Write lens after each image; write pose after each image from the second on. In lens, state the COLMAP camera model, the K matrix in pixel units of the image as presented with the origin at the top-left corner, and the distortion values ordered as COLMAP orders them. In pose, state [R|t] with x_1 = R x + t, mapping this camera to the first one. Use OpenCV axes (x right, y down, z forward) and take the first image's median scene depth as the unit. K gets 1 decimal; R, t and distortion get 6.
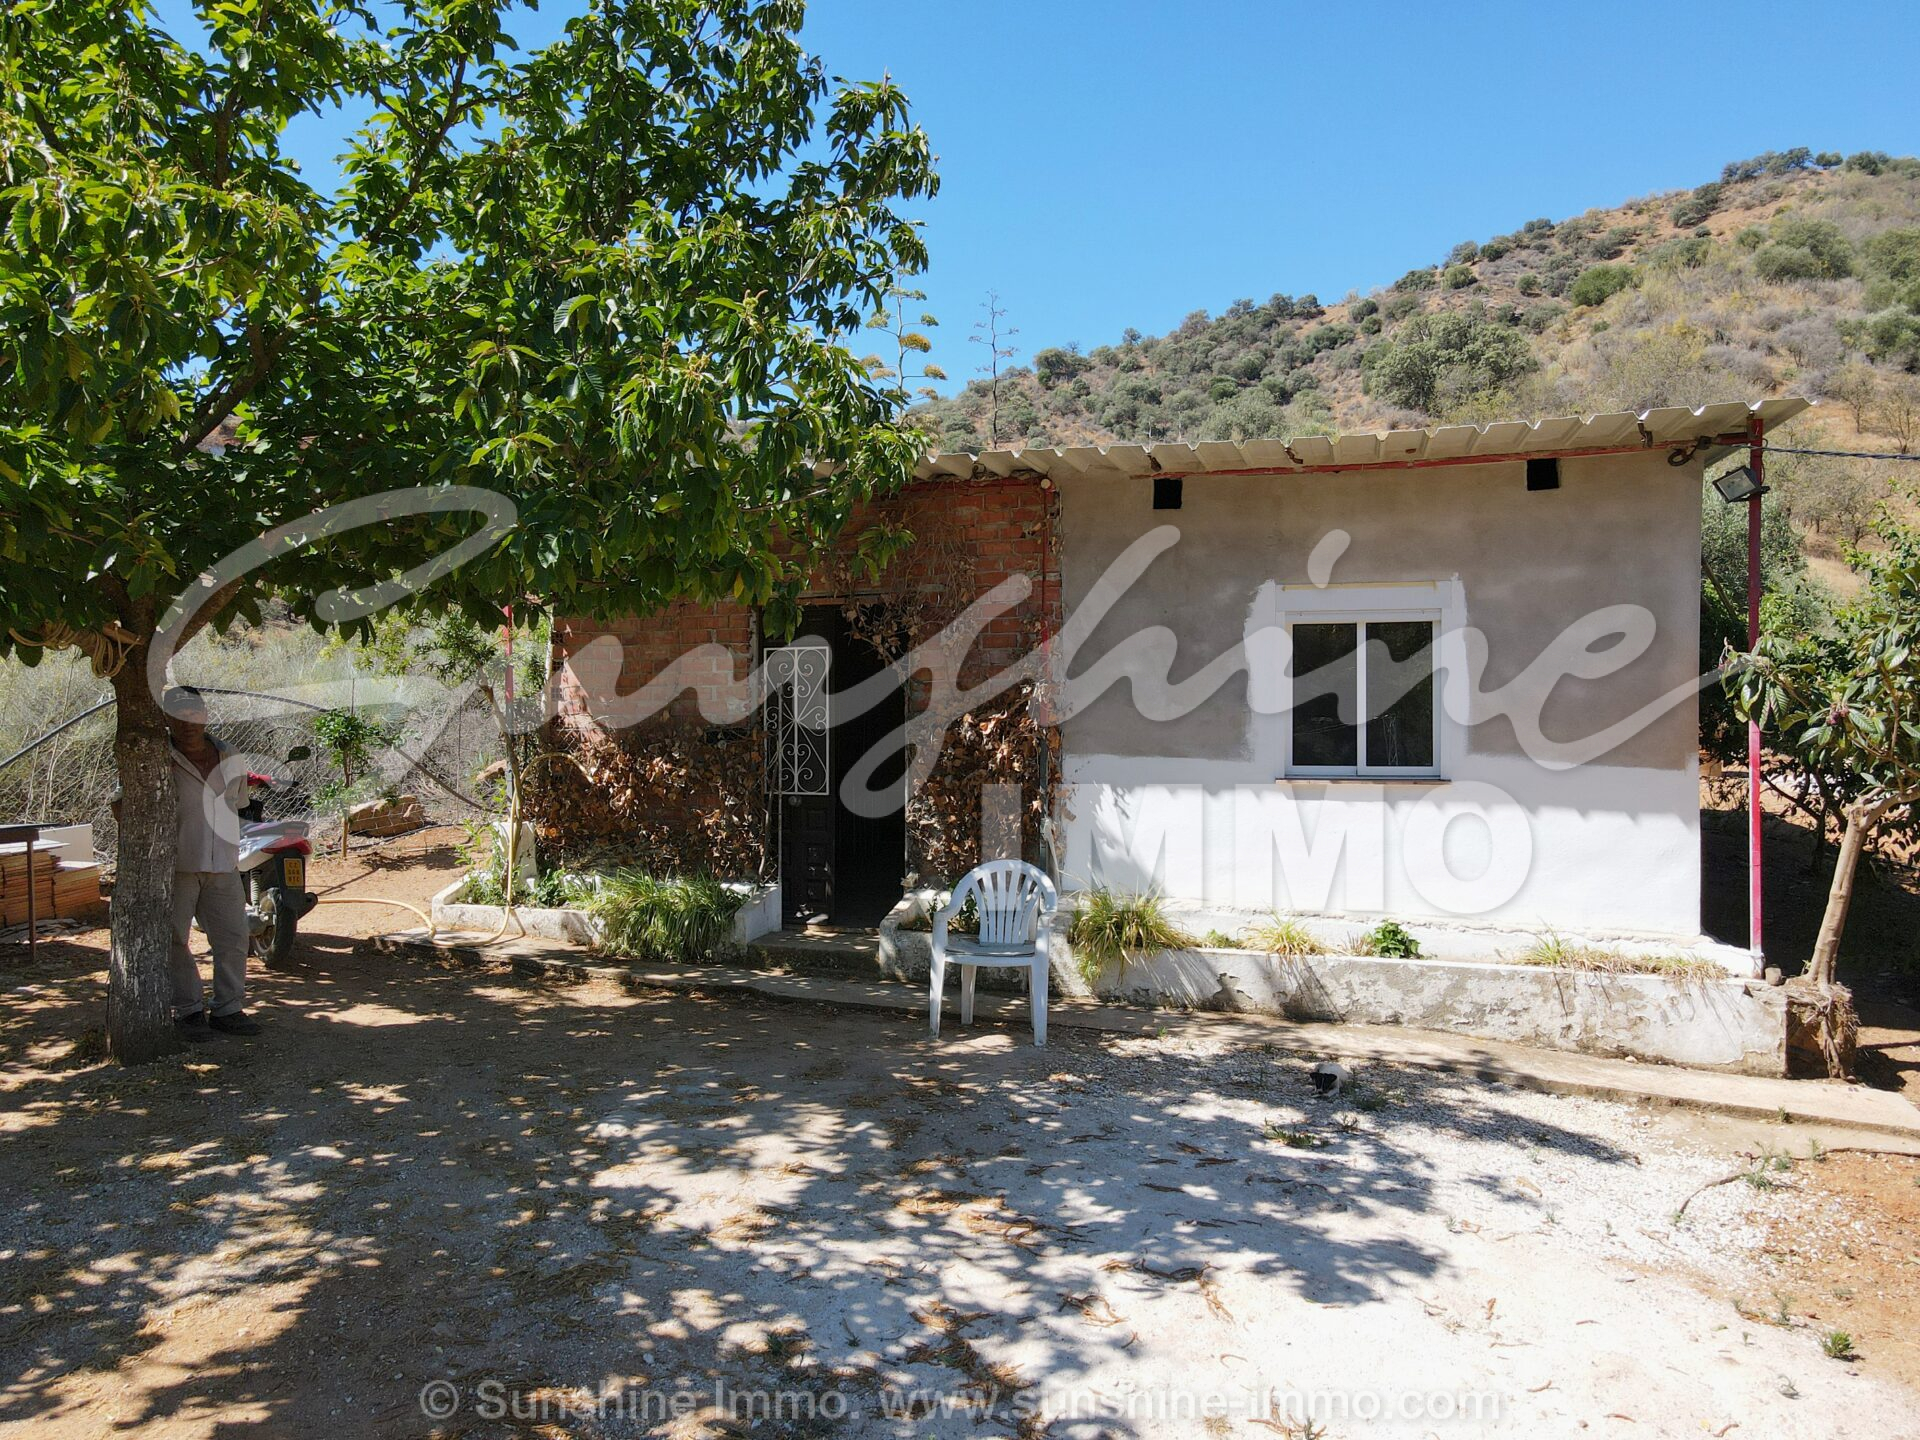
lens RADIAL K [[1414.0, 0, 958.1], [0, 1414.0, 719.8], [0, 0, 1]] dist [0.001197, 0.021388]
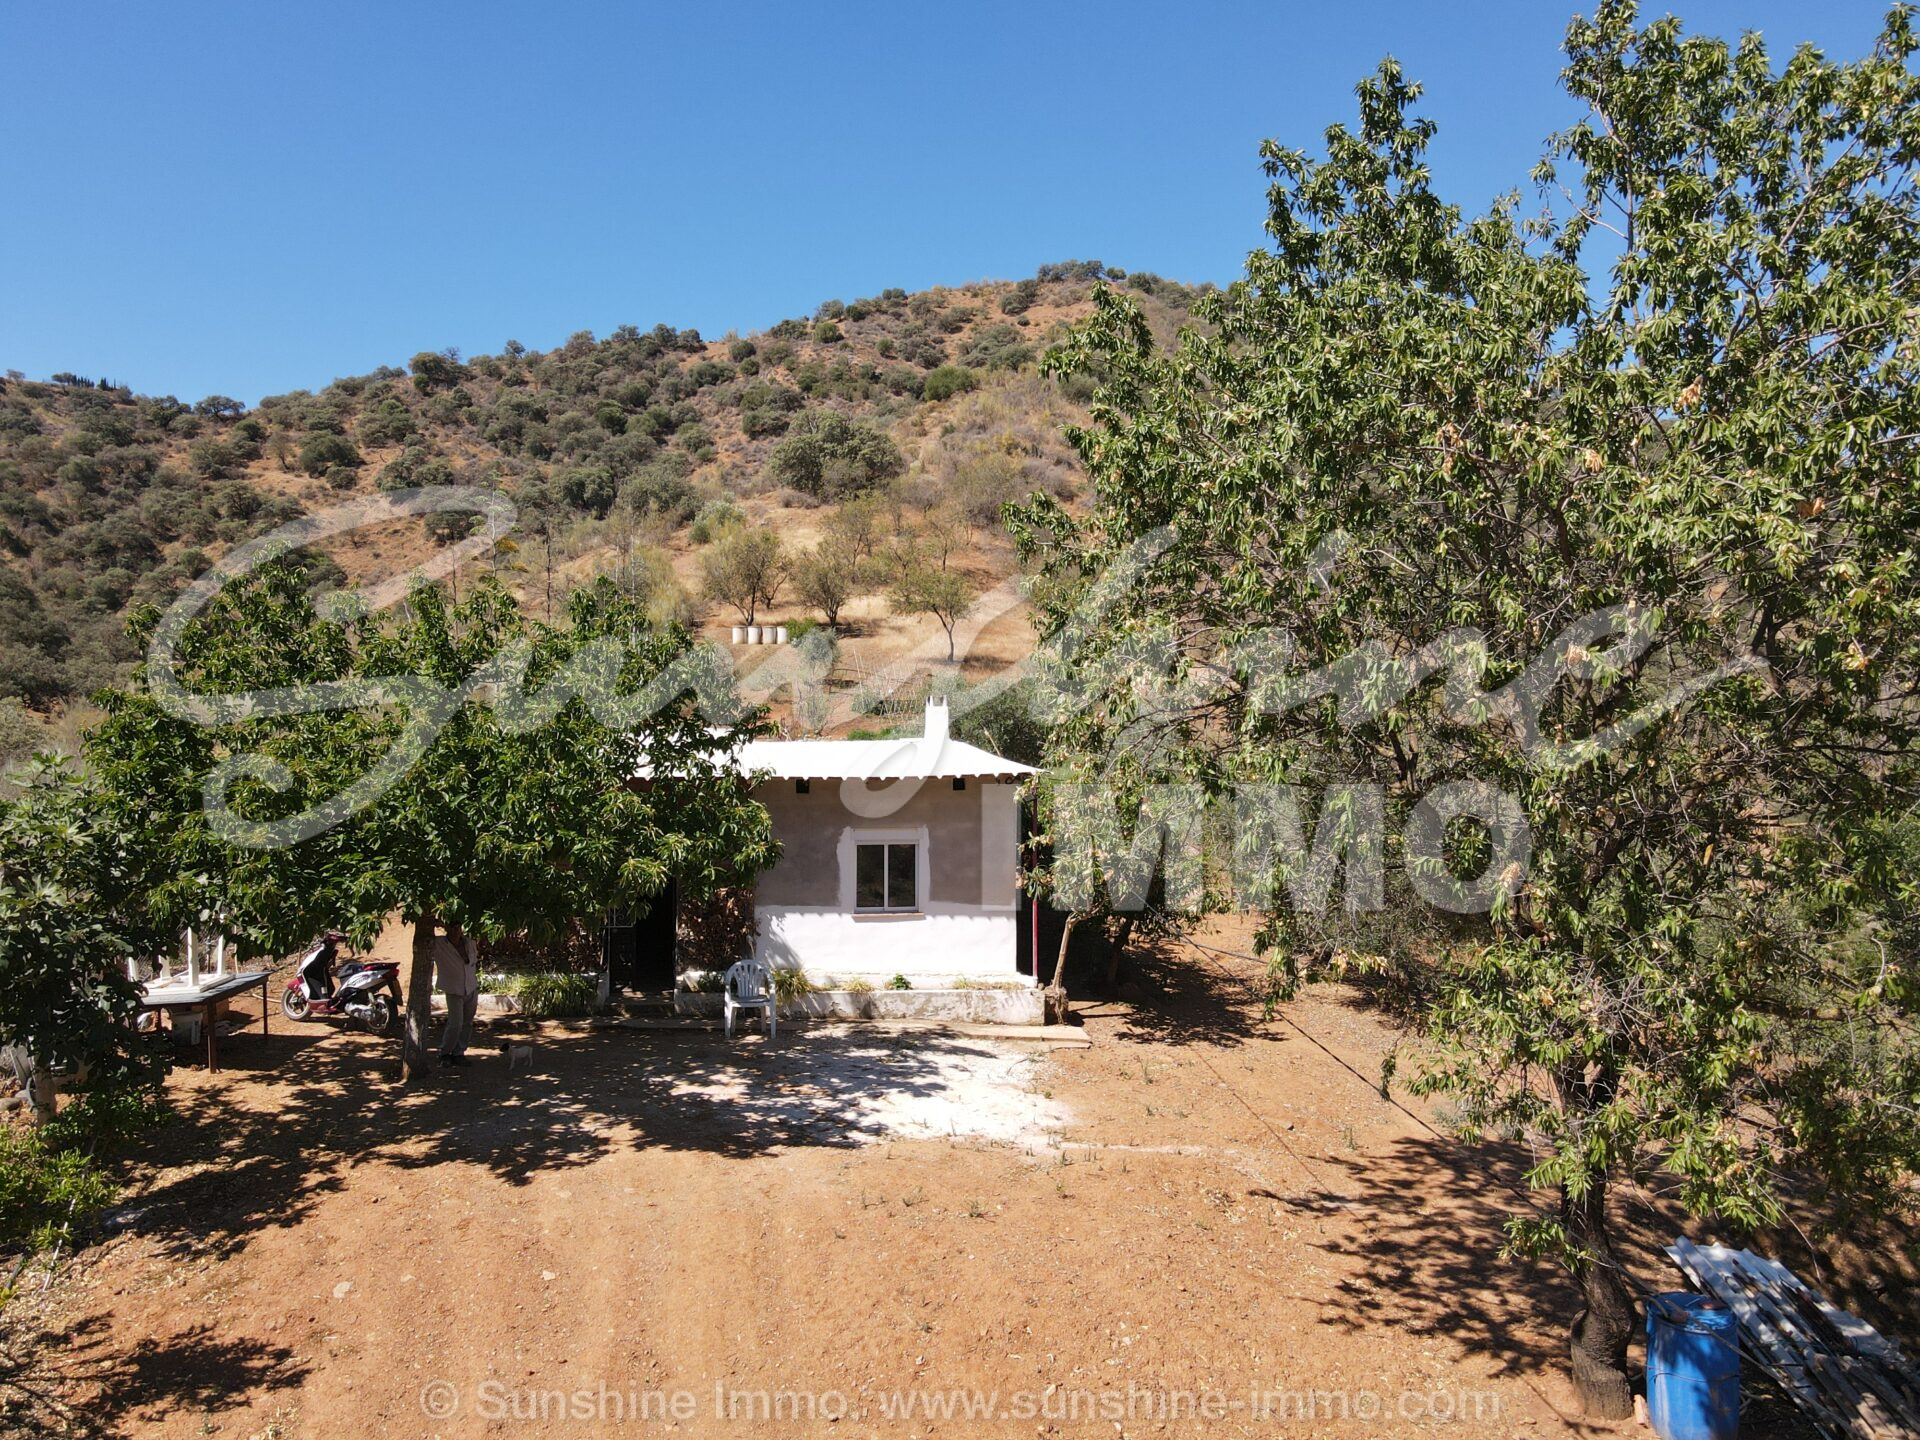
lens RADIAL K [[1414.0, 0, 956.5], [0, 1414.0, 719.0], [0, 0, 1]] dist [0.001197, 0.021388]
pose [[0.906350, 0.006705, 0.422475, -0.063986], [-0.003913, 0.999964, -0.007476, -0.027956], [-0.422510, 0.005123, 0.906344, -0.124096]]
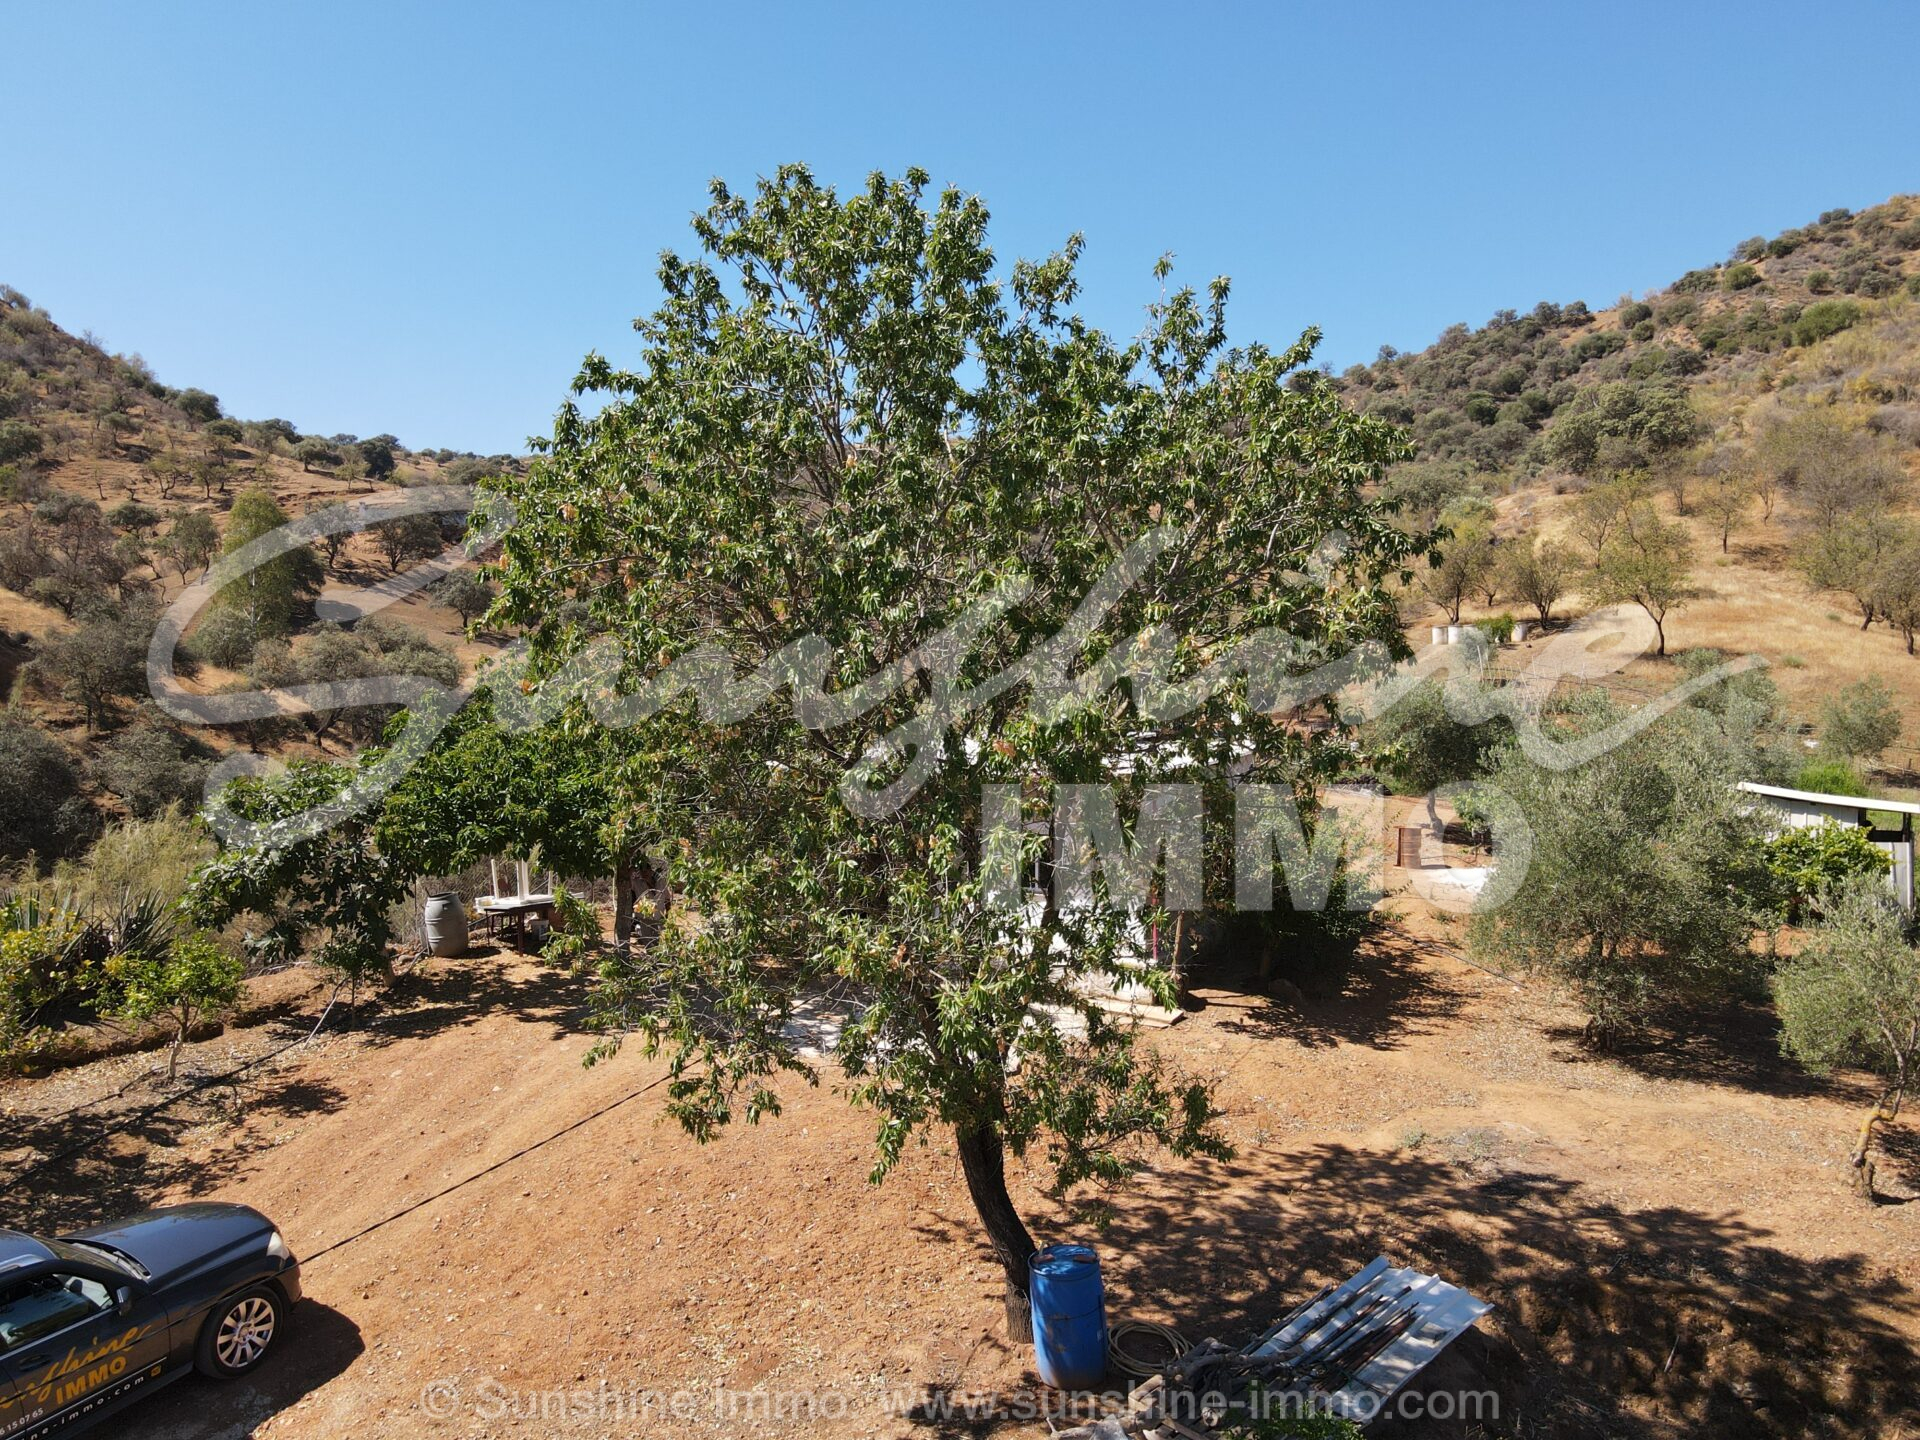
lens RADIAL K [[1414.0, 0, 953.5], [0, 1414.0, 715.7], [0, 0, 1]] dist [0.001197, 0.021388]
pose [[0.981252, 0.001223, -0.192725, 0.069986], [-0.002811, 0.999964, -0.007969, -0.029380], [0.192708, 0.008361, 0.981220, -0.179407]]
